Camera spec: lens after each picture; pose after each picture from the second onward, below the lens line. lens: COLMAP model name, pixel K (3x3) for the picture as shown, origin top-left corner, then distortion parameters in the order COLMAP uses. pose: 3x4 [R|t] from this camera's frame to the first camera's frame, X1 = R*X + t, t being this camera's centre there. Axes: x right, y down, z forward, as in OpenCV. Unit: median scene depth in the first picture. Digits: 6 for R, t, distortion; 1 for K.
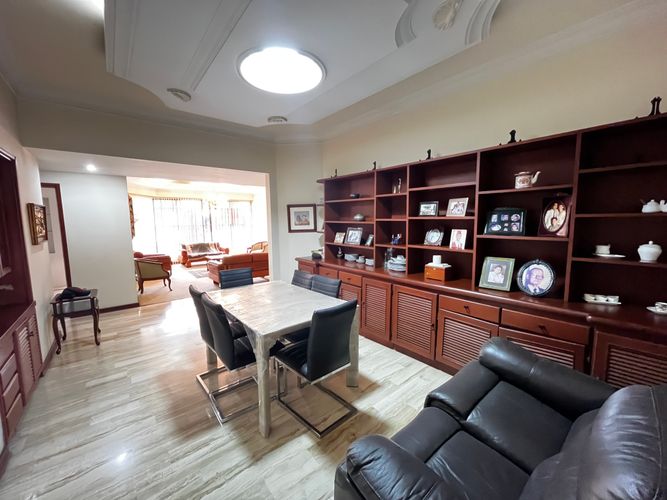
lens RADIAL K [[270.1, 0, 332.8], [0, 270.1, 249.2], [0, 0, 1]] dist [0.000050, -0.000308]
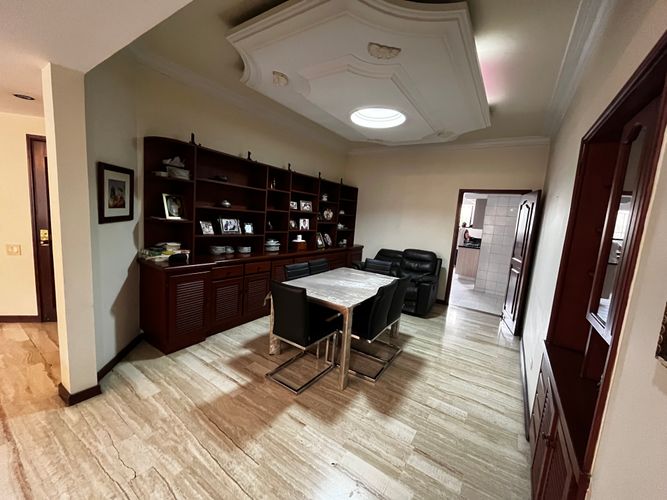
lens RADIAL K [[270.1, 0, 331.8], [0, 270.1, 249.2], [0, 0, 1]] dist [0.000050, -0.000308]
pose [[-0.283961, -0.136051, 0.949134, -1.166090], [0.027689, 0.988306, 0.149950, -0.124468], [-0.958436, 0.068861, -0.276873, 1.229525]]
